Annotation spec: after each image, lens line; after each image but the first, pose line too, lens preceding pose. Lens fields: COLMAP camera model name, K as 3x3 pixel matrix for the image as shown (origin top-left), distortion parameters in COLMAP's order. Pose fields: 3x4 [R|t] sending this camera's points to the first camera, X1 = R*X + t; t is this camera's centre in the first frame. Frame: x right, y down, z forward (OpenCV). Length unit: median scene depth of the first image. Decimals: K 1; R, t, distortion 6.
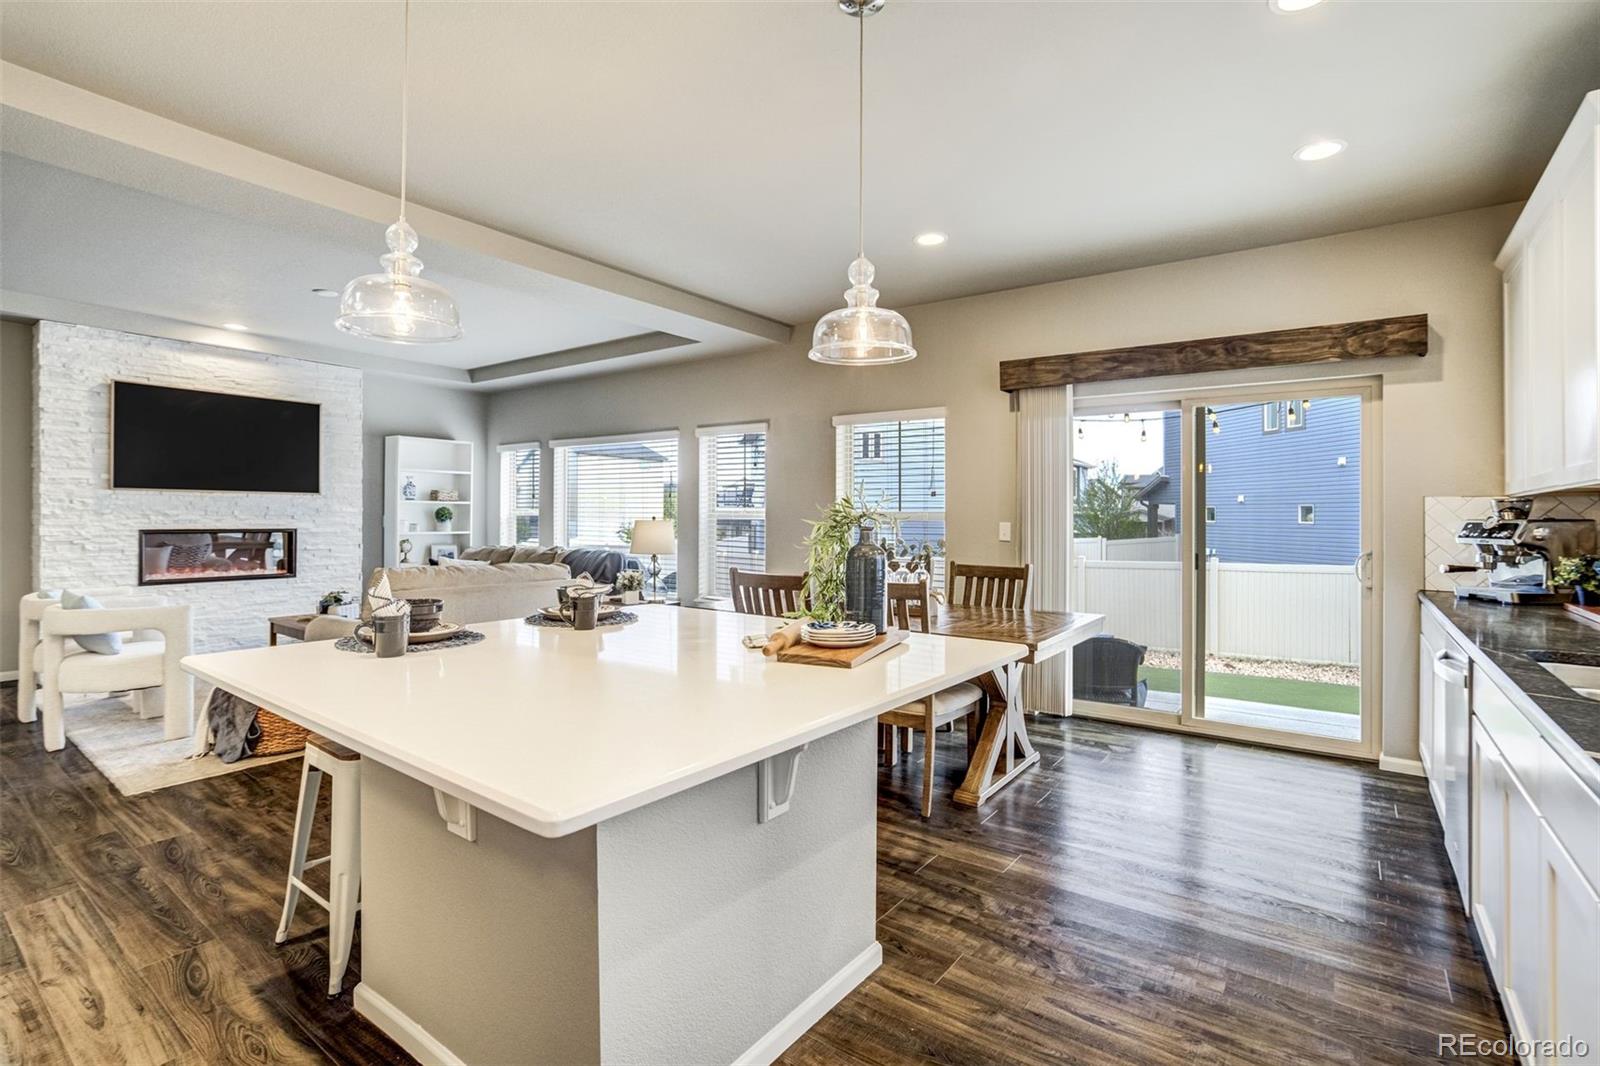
lens RADIAL K [[733.9, 0, 782.5], [0, 733.9, 516.3], [0, 0, 1]] dist [-0.030279, 0.010357]
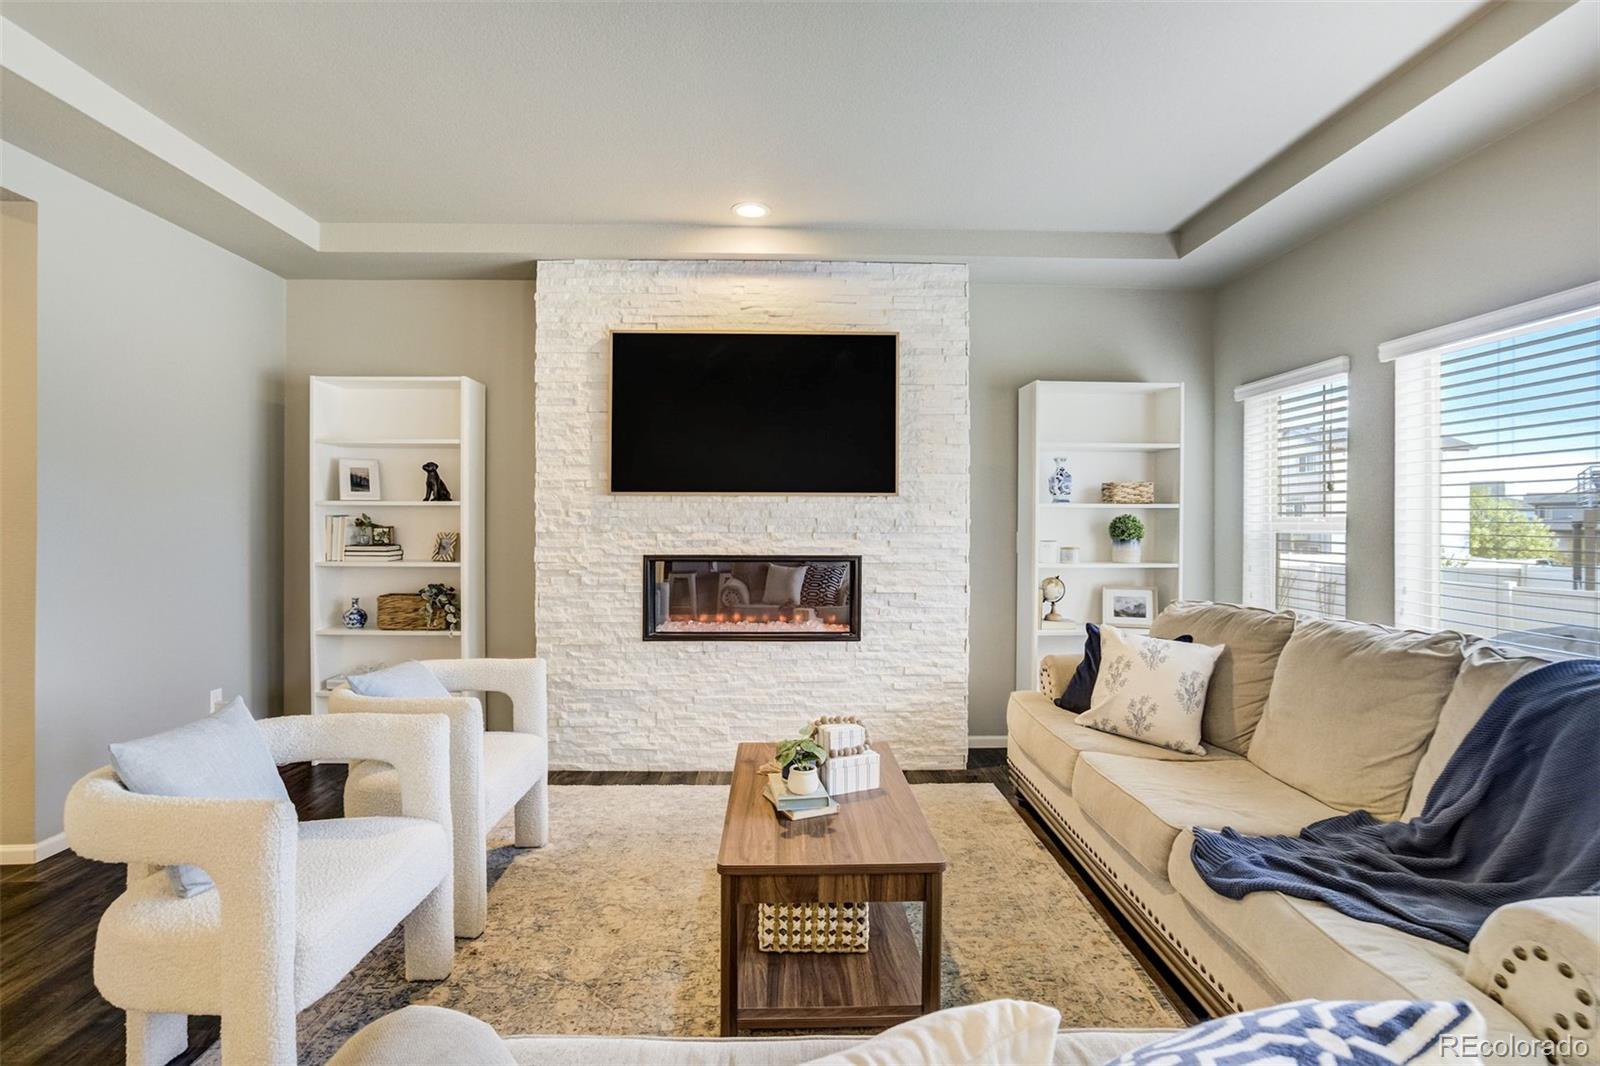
lens RADIAL K [[757.0, 0, 776.6], [0, 757.0, 524.6], [0, 0, 1]] dist [-0.057109, 0.029311]
pose [[0.605611, -0.005859, -0.795739, -0.269013], [0.001938, 0.999981, -0.005888, -0.004823], [0.795758, 0.002024, 0.605611, 0.672002]]
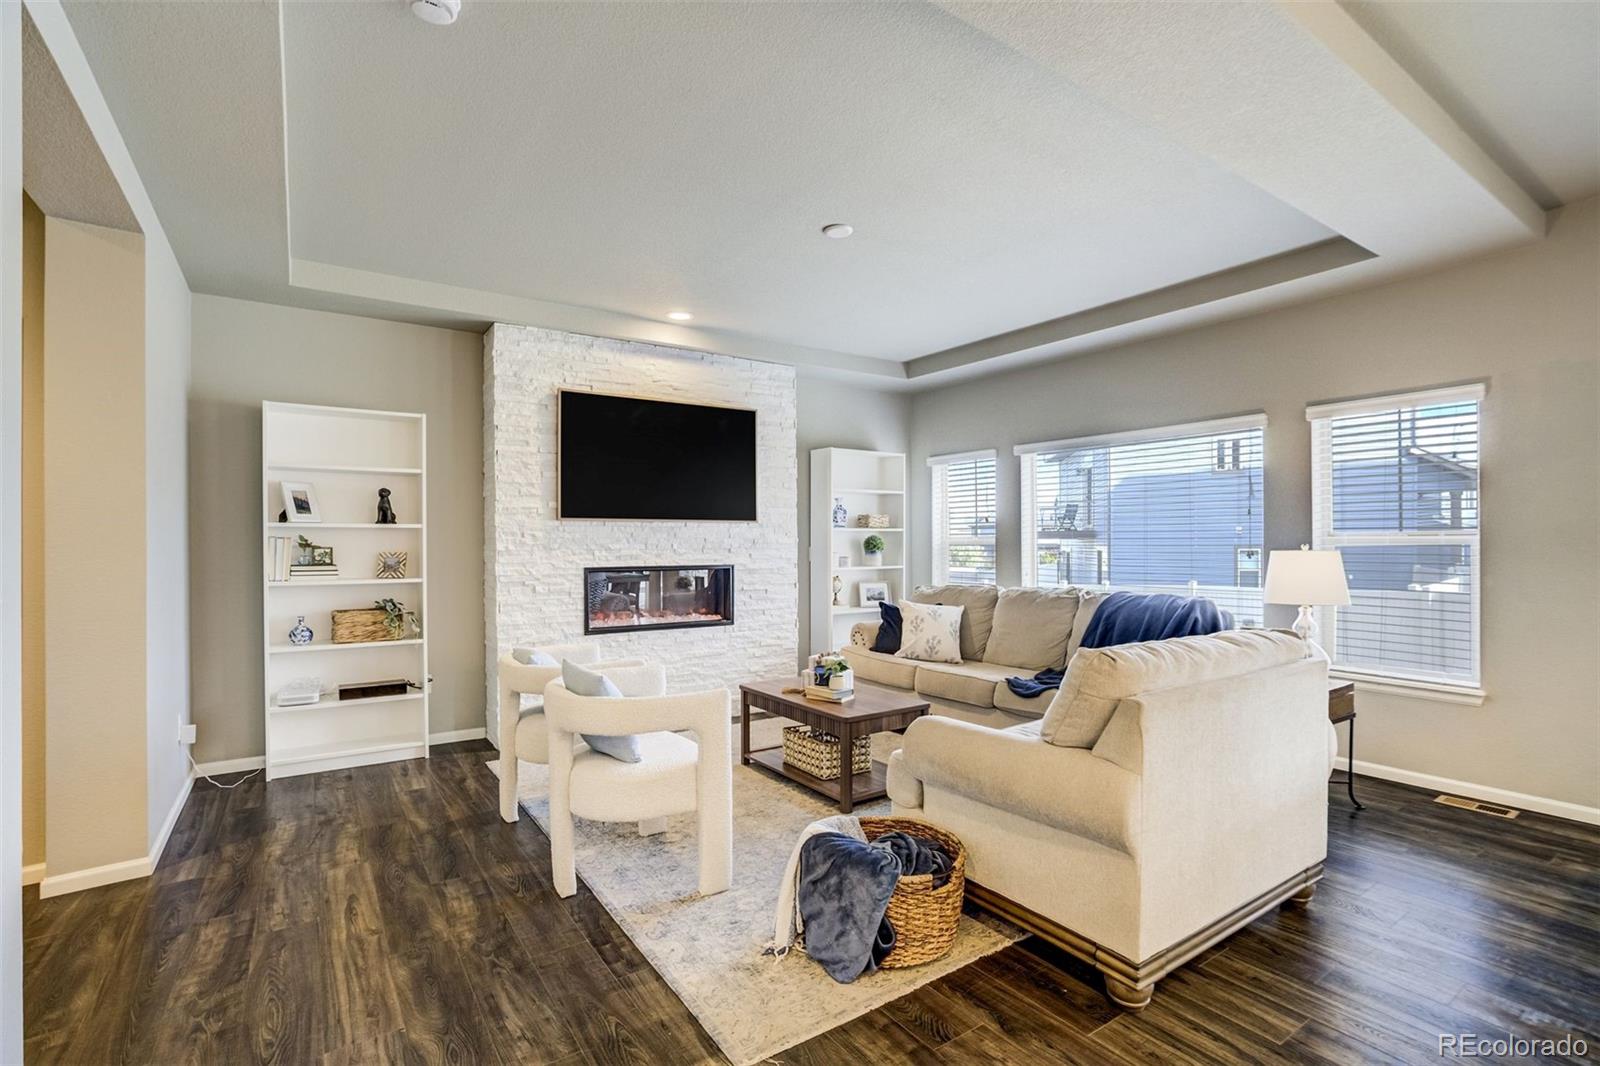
lens RADIAL K [[758.1, 0, 804.4], [0, 758.1, 537.2], [0, 0, 1]] dist [-0.055347, 0.029928]
pose [[0.943366, -0.015241, -0.331405, -0.359164], [0.012407, 0.999866, -0.010665, -0.004081], [0.331523, 0.005949, 0.943428, 0.258481]]
